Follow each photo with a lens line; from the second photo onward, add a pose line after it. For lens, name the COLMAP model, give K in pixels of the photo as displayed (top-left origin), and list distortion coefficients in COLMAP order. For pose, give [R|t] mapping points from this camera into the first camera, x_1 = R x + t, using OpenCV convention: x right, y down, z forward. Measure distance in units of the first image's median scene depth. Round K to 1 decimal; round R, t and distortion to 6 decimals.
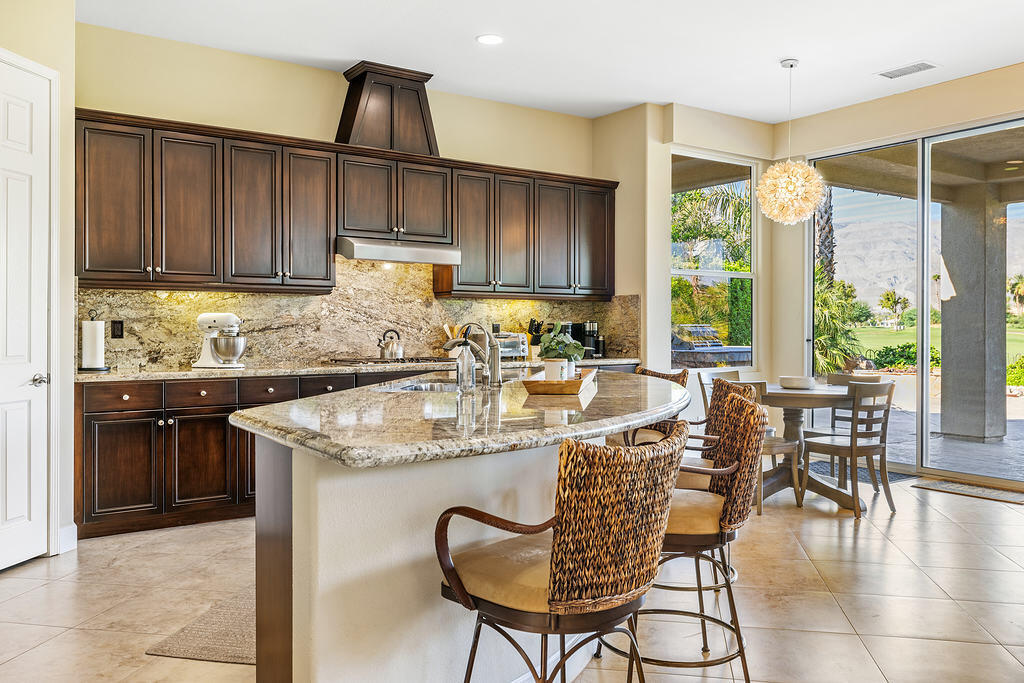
lens RADIAL K [[812.4, 0, 503.9], [0, 812.4, 336.5], [0, 0, 1]] dist [-0.007723, 0.011881]
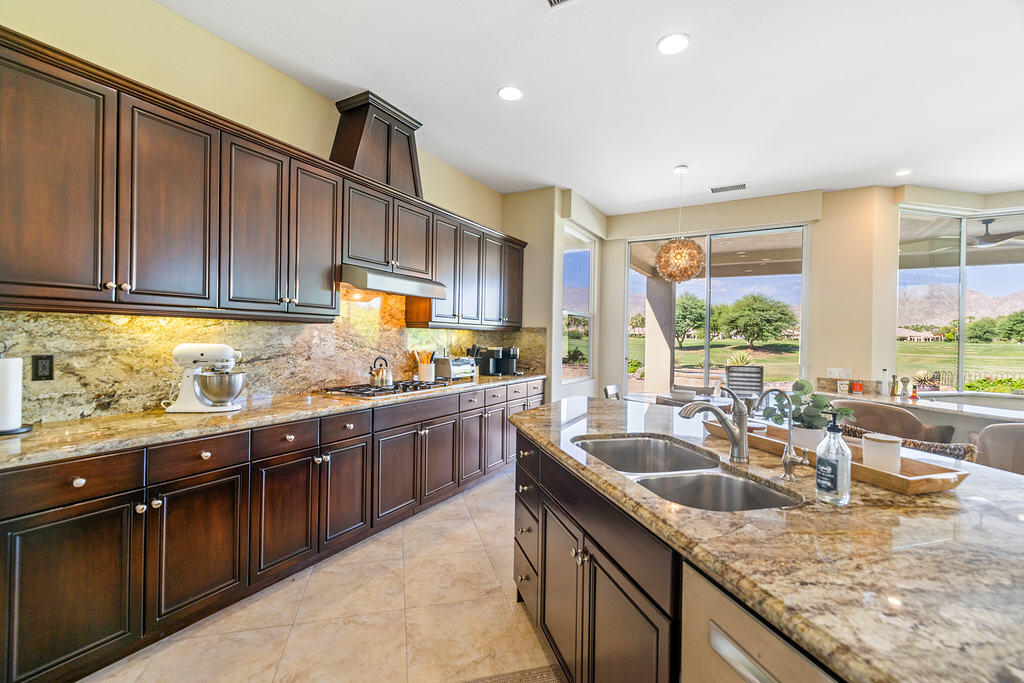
lens RADIAL K [[444.7, 0, 507.1], [0, 444.7, 340.7], [0, 0, 1]] dist [0.001572, -0.000293]
pose [[0.904067, 0.011559, 0.427234, -0.263591], [-0.011947, 0.999927, -0.001772, -0.034632], [-0.427223, -0.003502, 0.904139, 0.454229]]
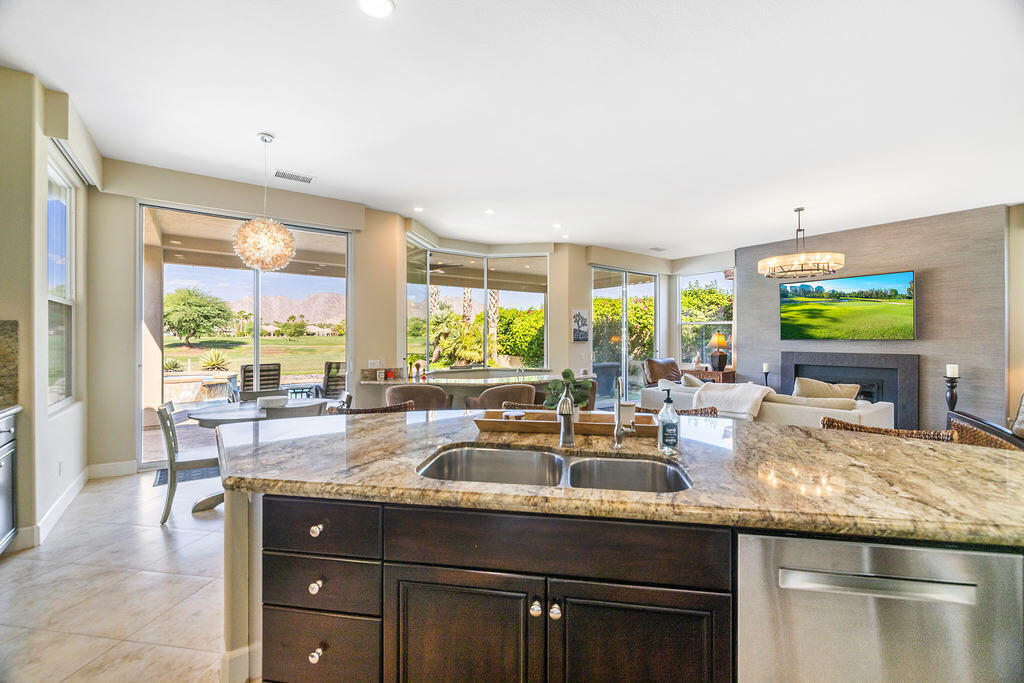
lens RADIAL K [[428.1, 0, 513.0], [0, 428.1, 338.5], [0, 0, 1]] dist [-0.001551, -0.001389]
pose [[-0.038277, -0.001379, 0.999266, -0.313293], [0.011316, 0.999934, 0.001813, -0.037909], [-0.999203, 0.011377, -0.038259, 0.700964]]
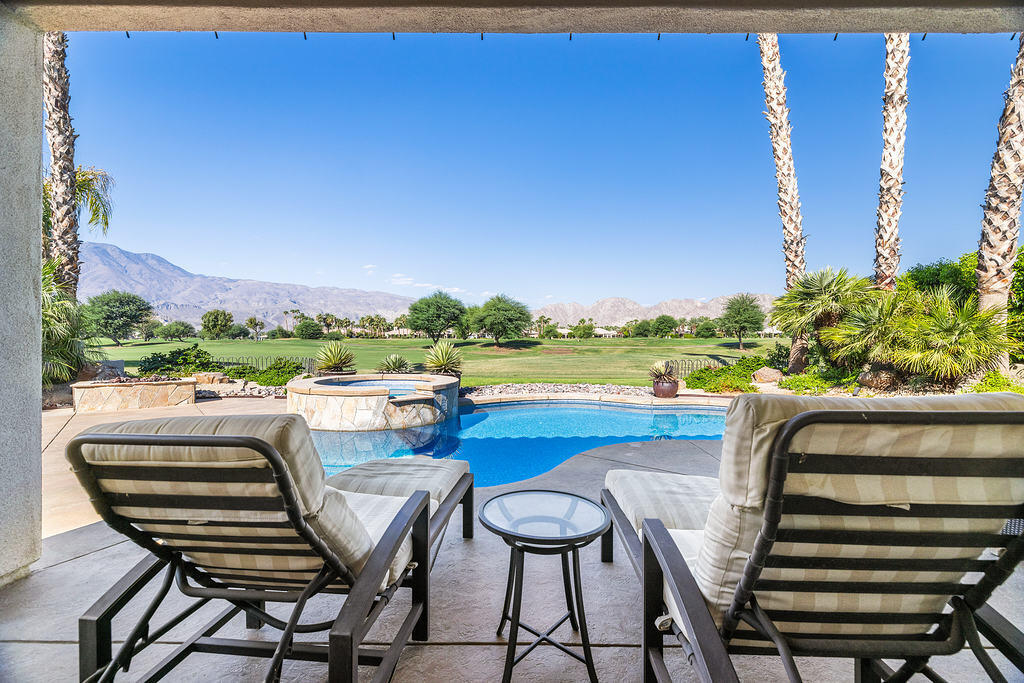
lens RADIAL K [[428.1, 0, 508.4], [0, 428.1, 339.8], [0, 0, 1]] dist [-0.001551, -0.001389]
pose [[0.574131, -0.000102, 0.818763, 0.941208], [0.010463, 0.999919, -0.007213, 0.010600], [-0.818696, 0.012708, 0.574086, 1.135153]]
